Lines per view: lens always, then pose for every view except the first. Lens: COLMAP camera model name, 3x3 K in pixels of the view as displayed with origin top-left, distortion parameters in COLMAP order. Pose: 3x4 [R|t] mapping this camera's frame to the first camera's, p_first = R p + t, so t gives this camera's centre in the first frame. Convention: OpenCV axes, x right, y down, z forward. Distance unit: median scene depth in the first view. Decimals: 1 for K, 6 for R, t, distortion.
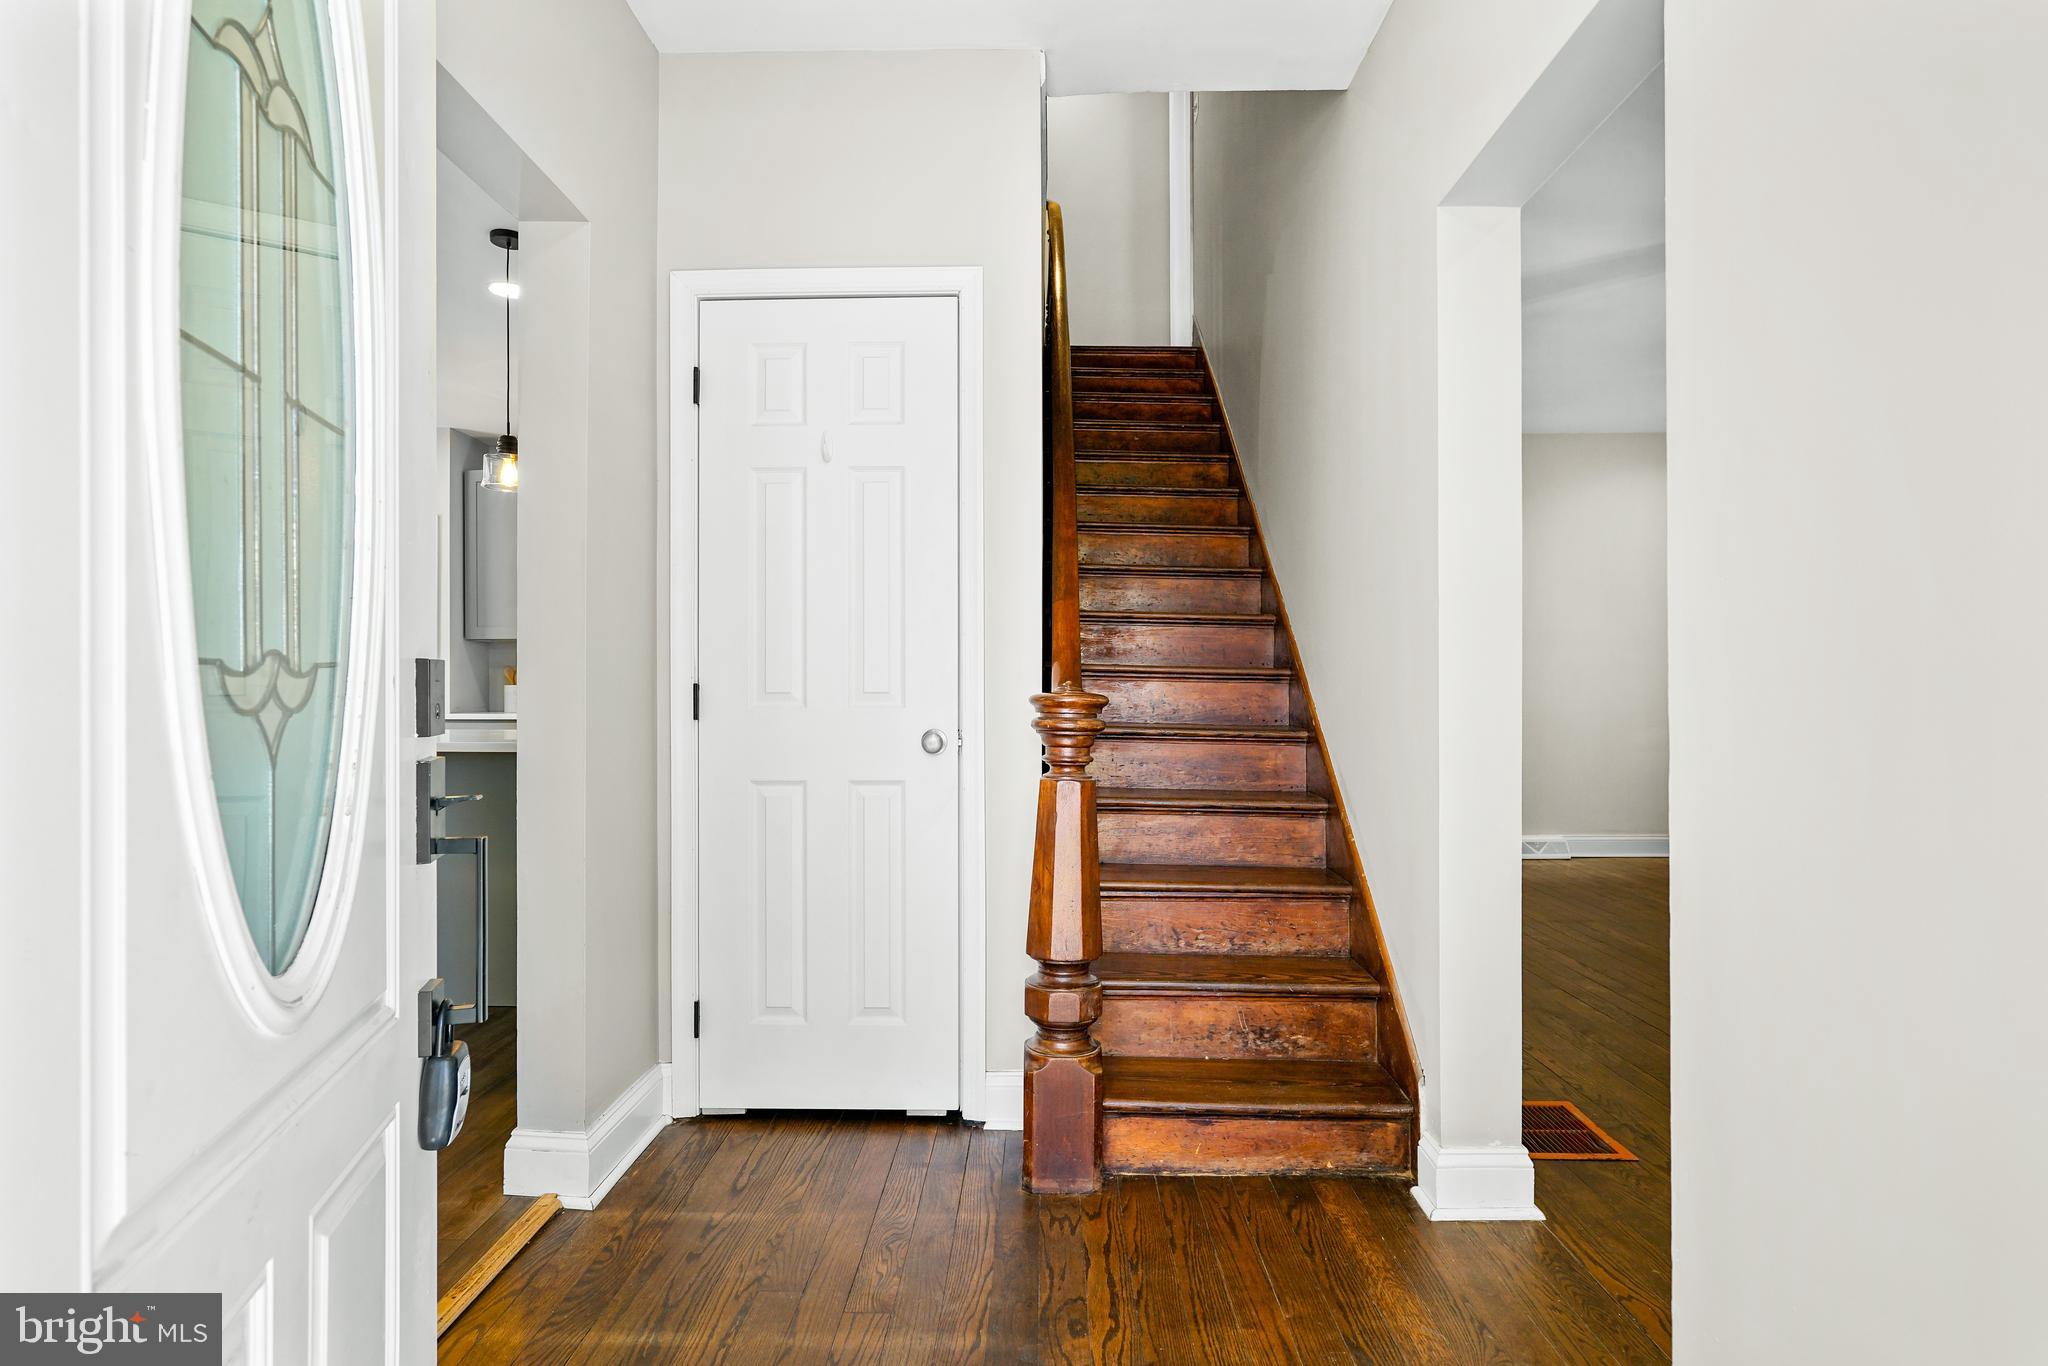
lens RADIAL K [[956.4, 0, 1024.0], [0, 956.4, 683.0], [0, 0, 1]] dist [0.004166, 0.001080]
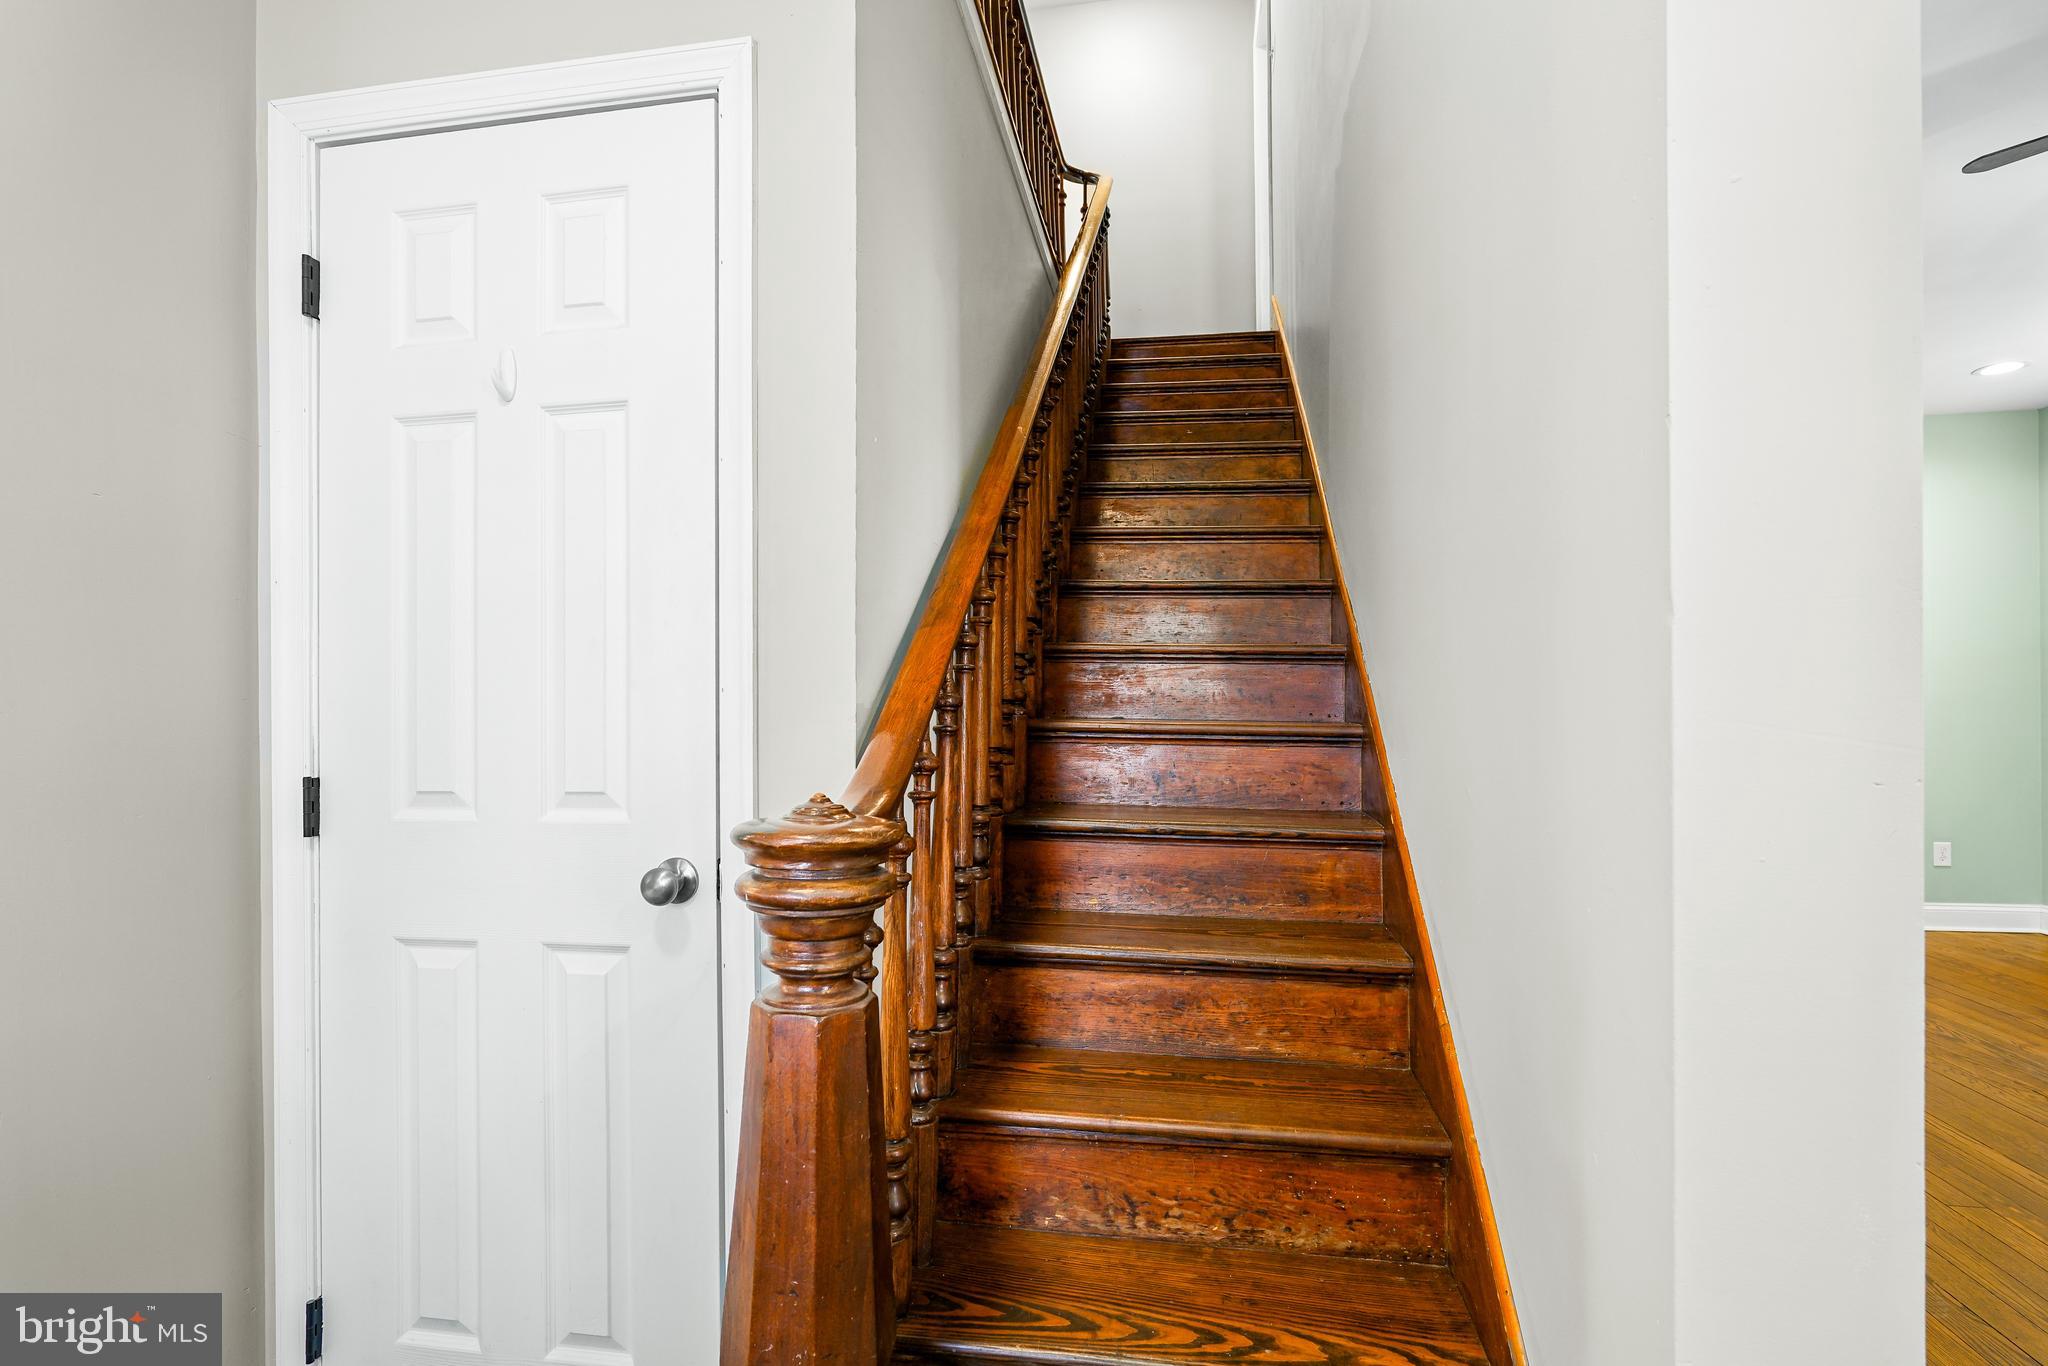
lens RADIAL K [[901.8, 0, 1023.2], [0, 901.8, 715.3], [0, 0, 1]] dist [-0.003125, -0.000095]
pose [[0.991219, -0.002740, -0.132206, 0.129127], [0.003462, 0.999980, 0.005232, -0.027705], [0.132189, -0.005643, 0.991209, 0.350706]]
